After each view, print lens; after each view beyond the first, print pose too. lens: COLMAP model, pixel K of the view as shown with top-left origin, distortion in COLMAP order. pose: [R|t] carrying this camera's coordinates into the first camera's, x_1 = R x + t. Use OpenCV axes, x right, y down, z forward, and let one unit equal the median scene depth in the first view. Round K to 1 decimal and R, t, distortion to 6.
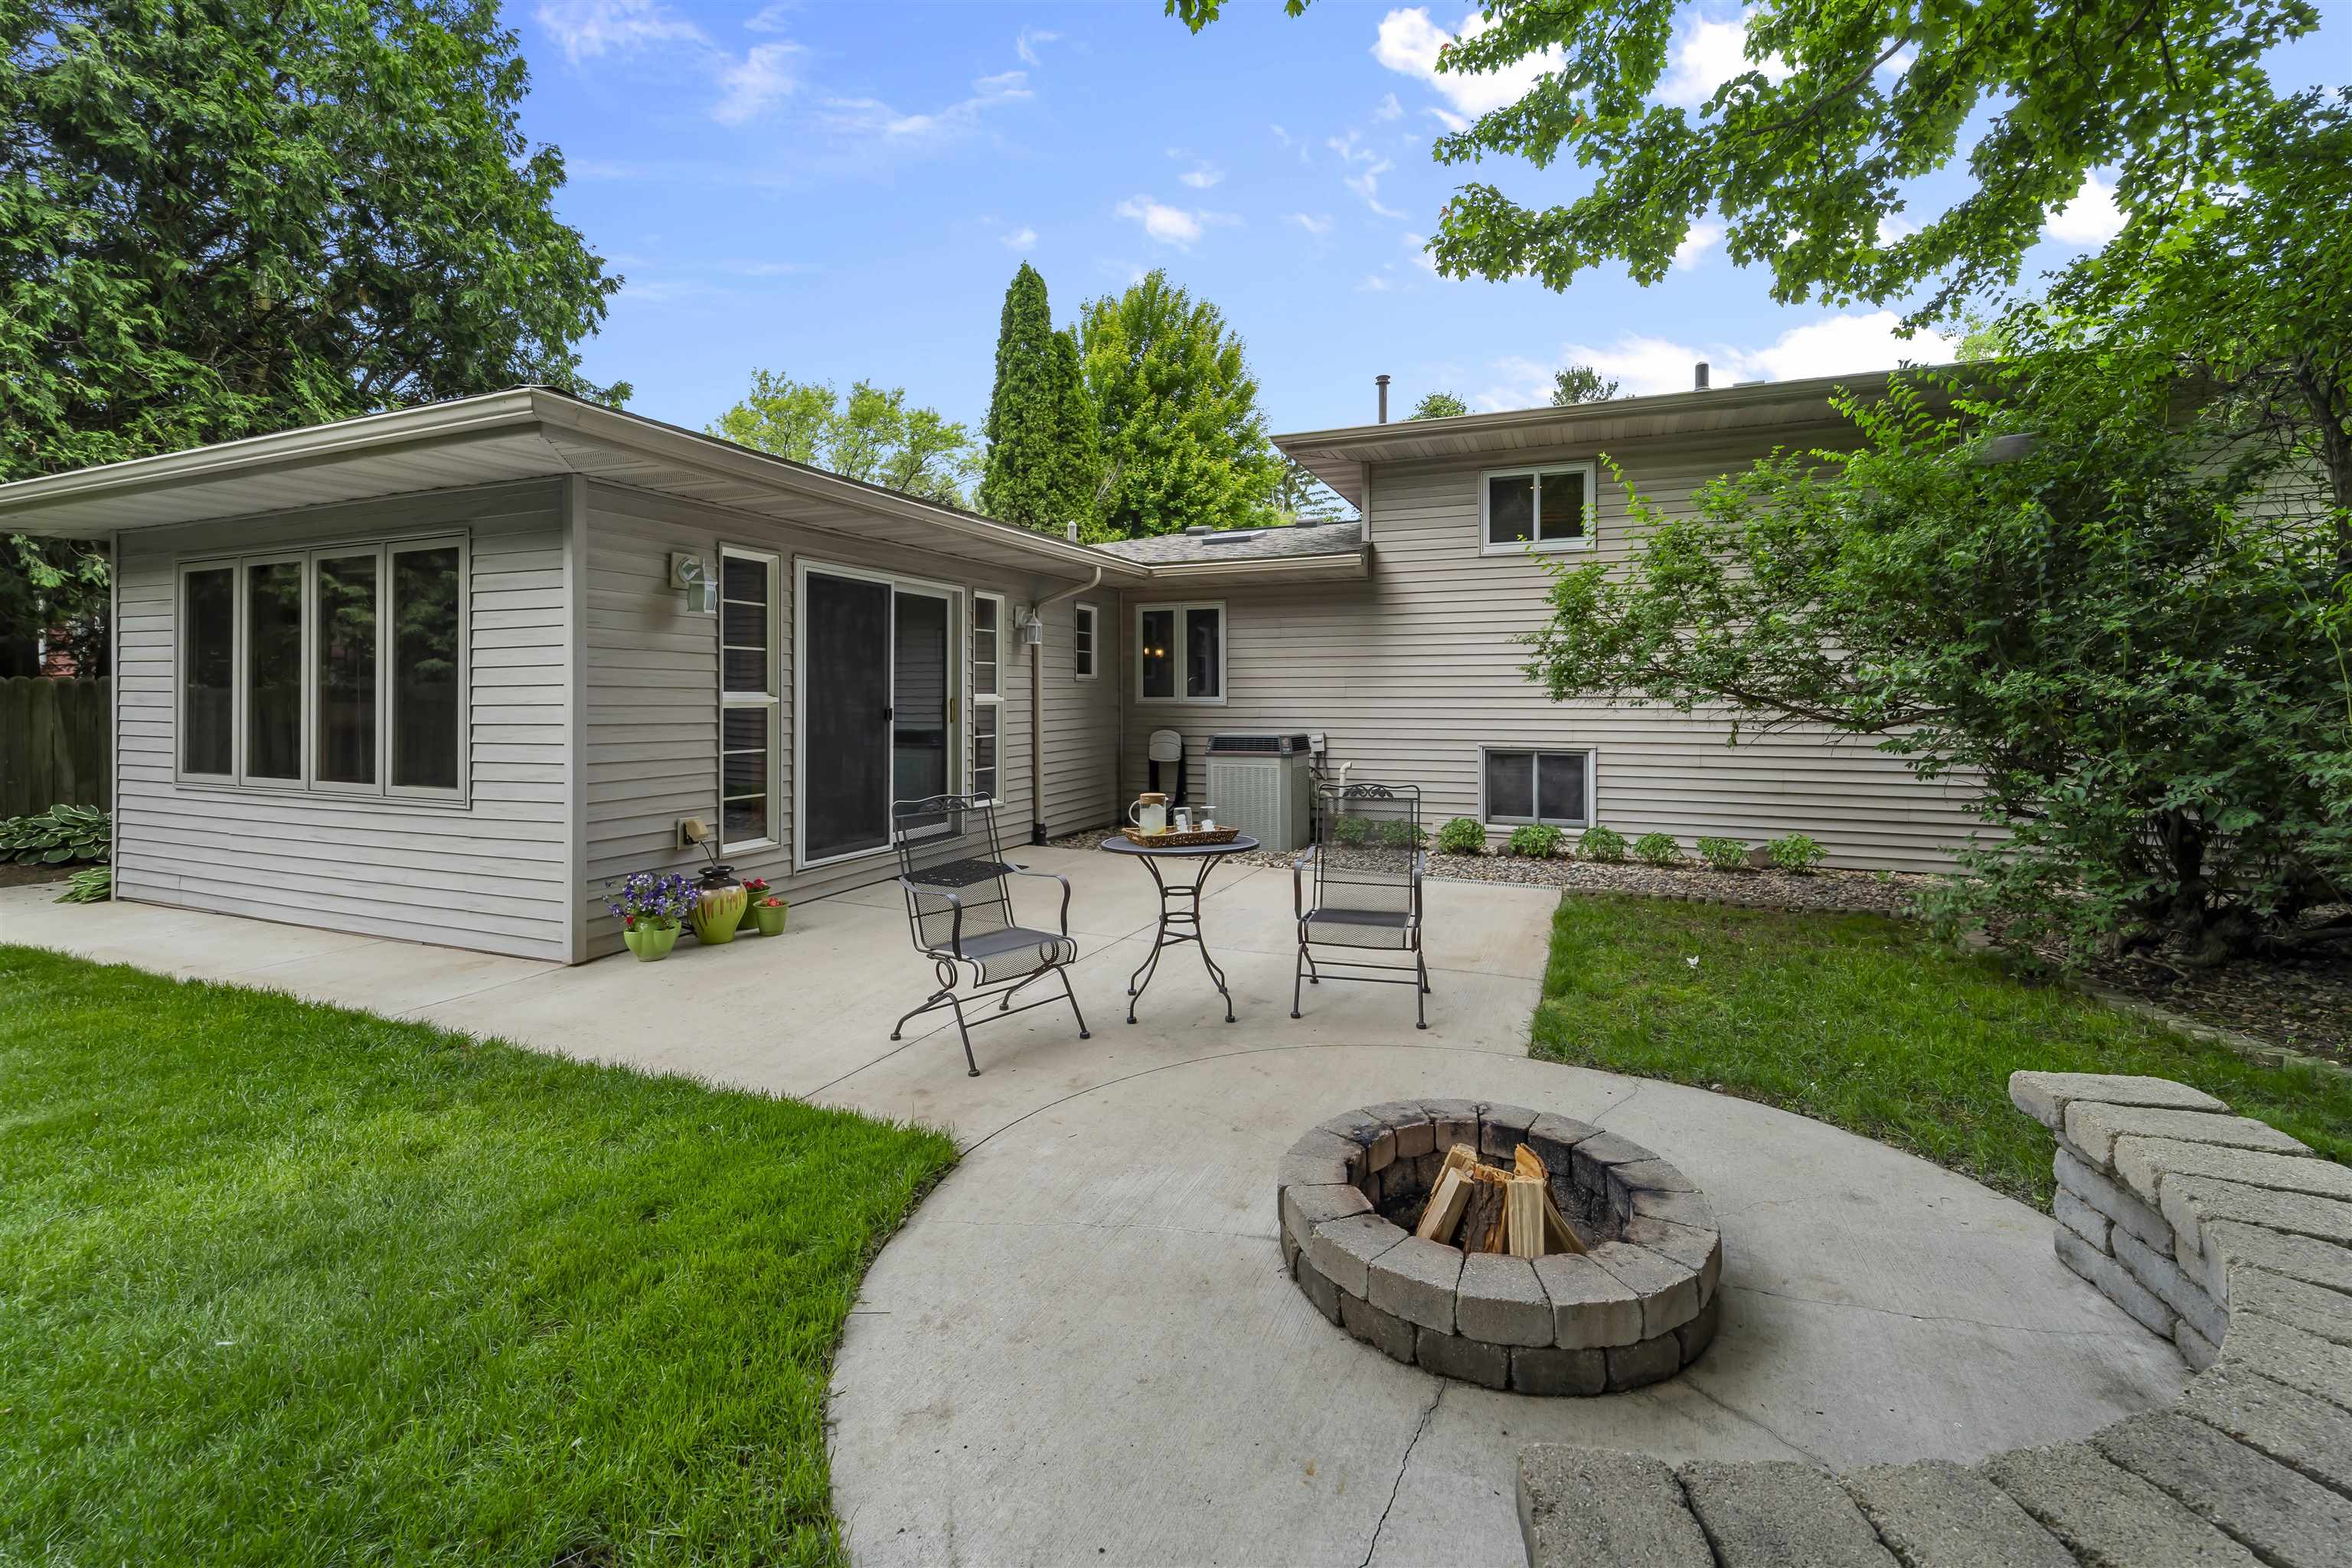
lens RADIAL K [[989.7, 0, 1172.8], [0, 989.7, 689.1], [0, 0, 1]] dist [0.000922, 0.000206]
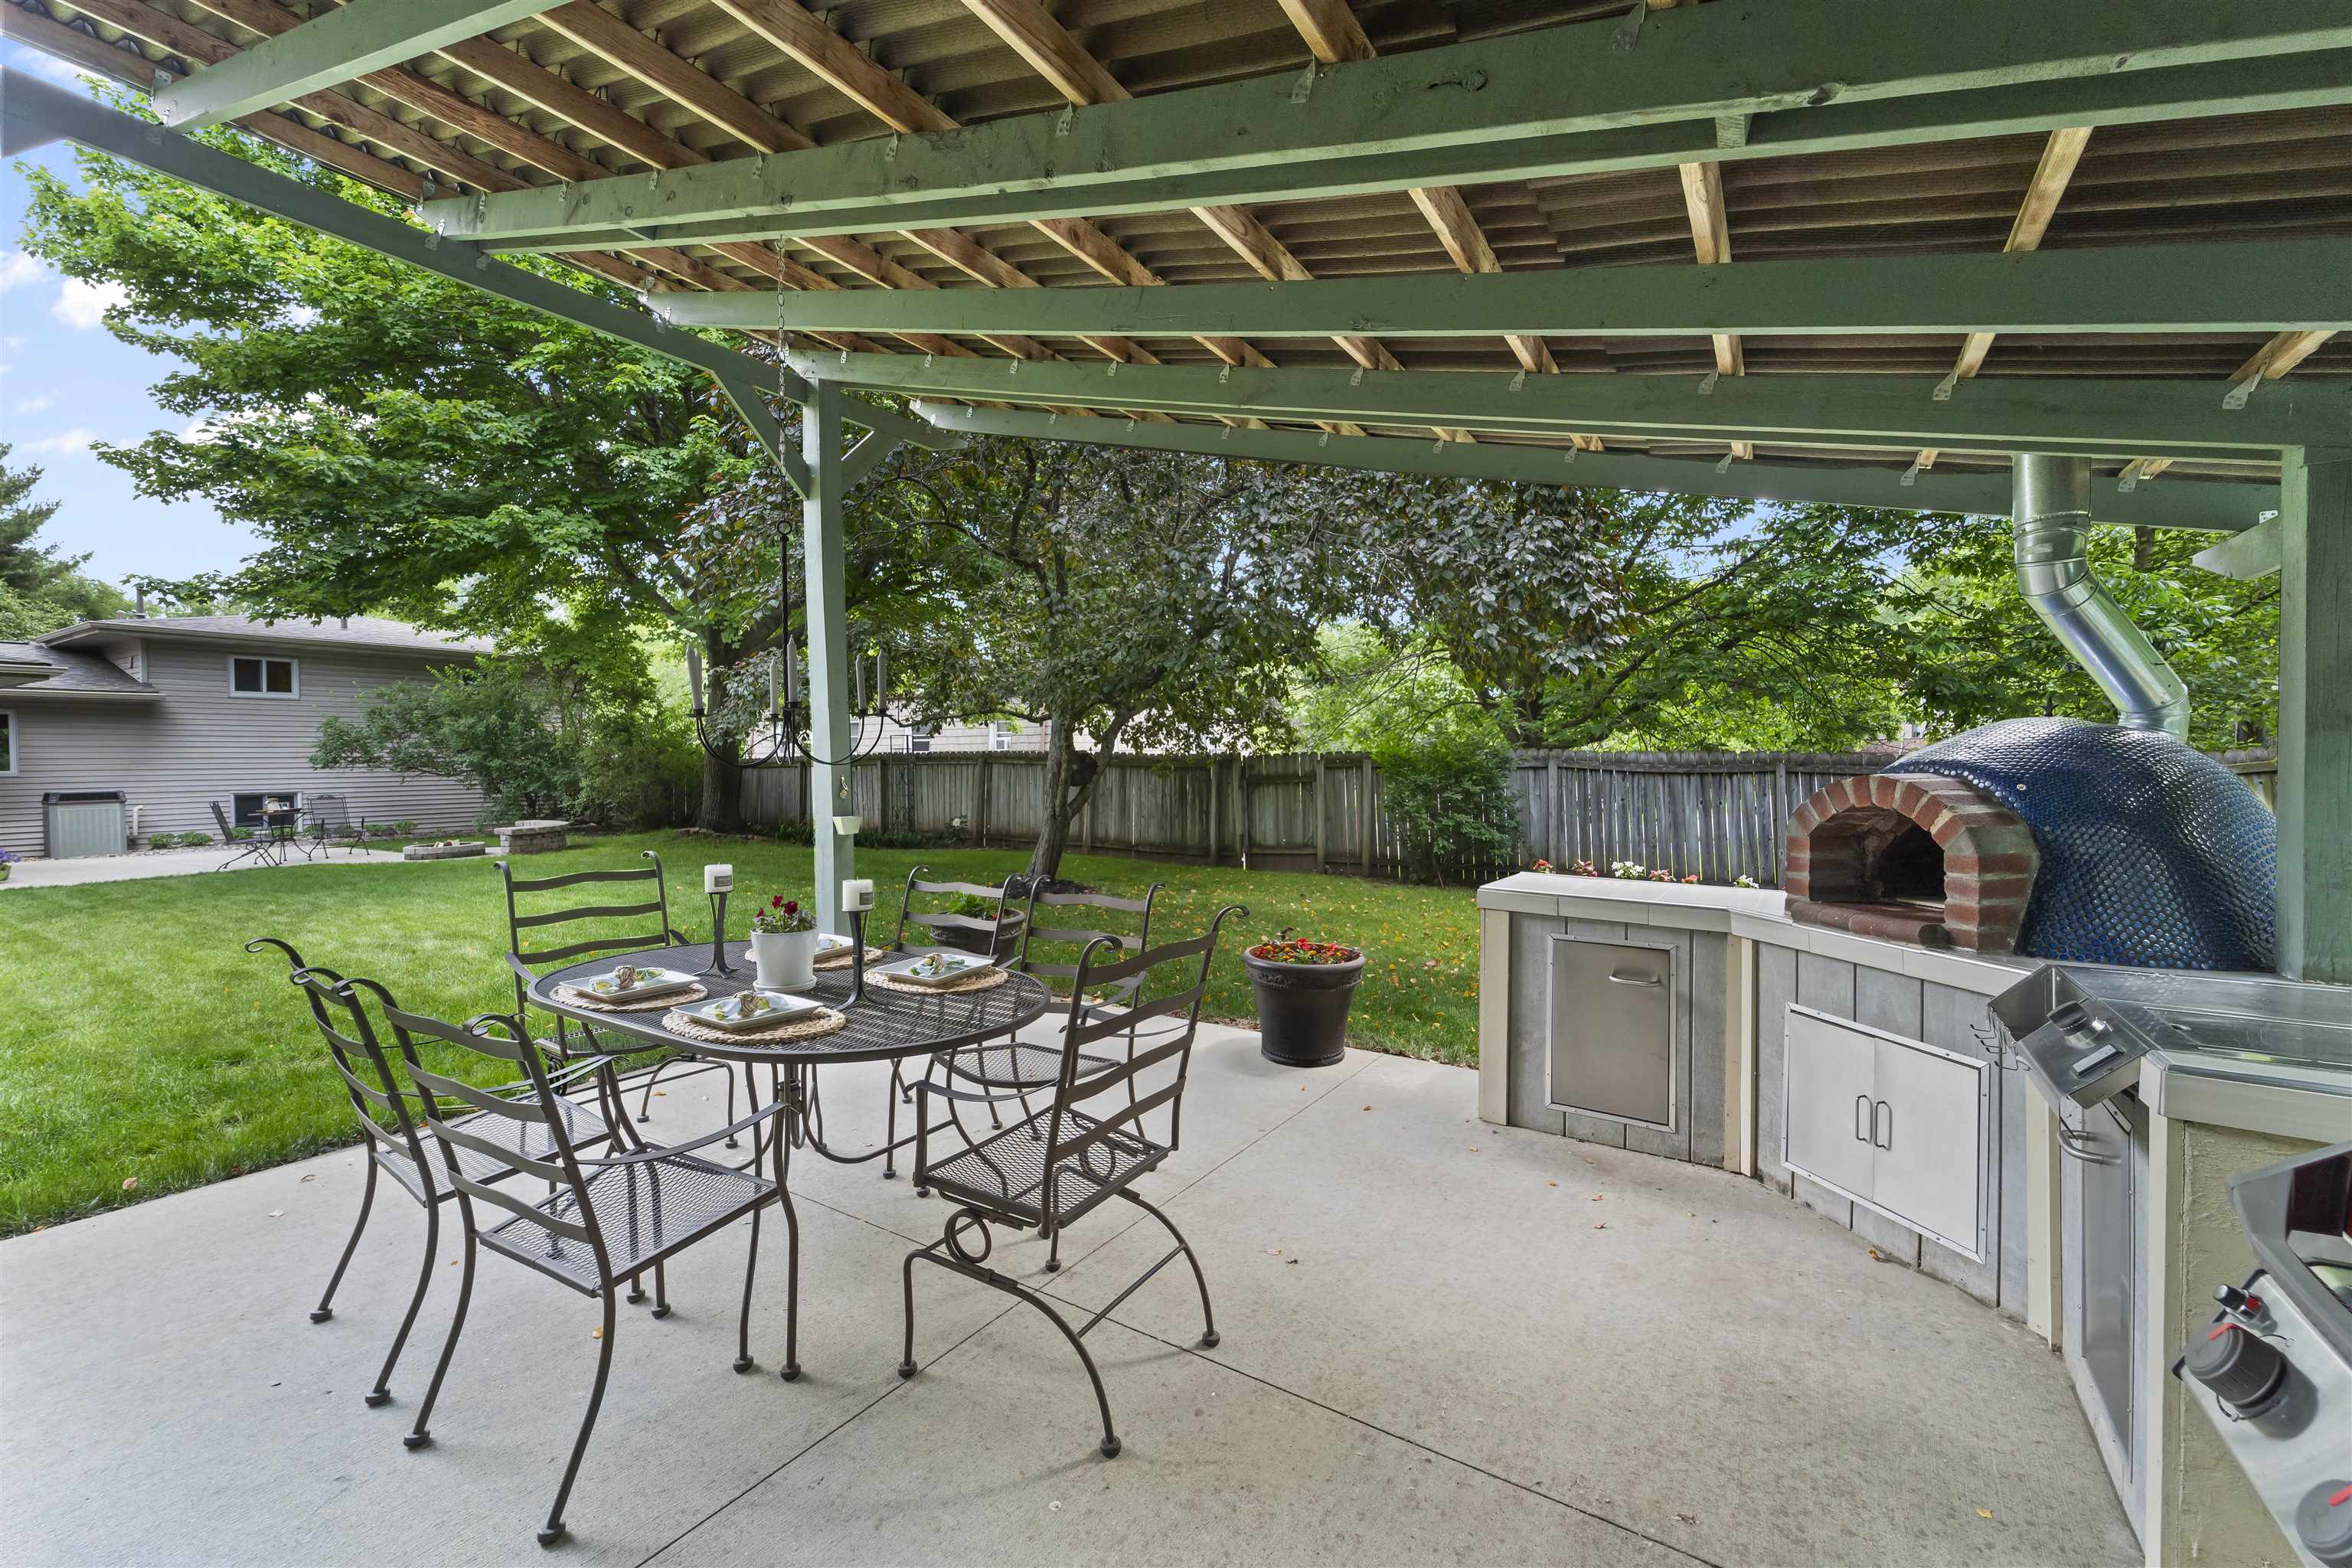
lens RADIAL K [[965.2, 0, 1174.3], [0, 965.2, 759.6], [0, 0, 1]] dist [-0.000505, -0.000134]
pose [[0.165602, -0.008045, 0.986160, -2.240828], [-0.000374, 0.999966, 0.008220, -0.044791], [-0.986193, -0.001731, 0.165593, -2.067926]]
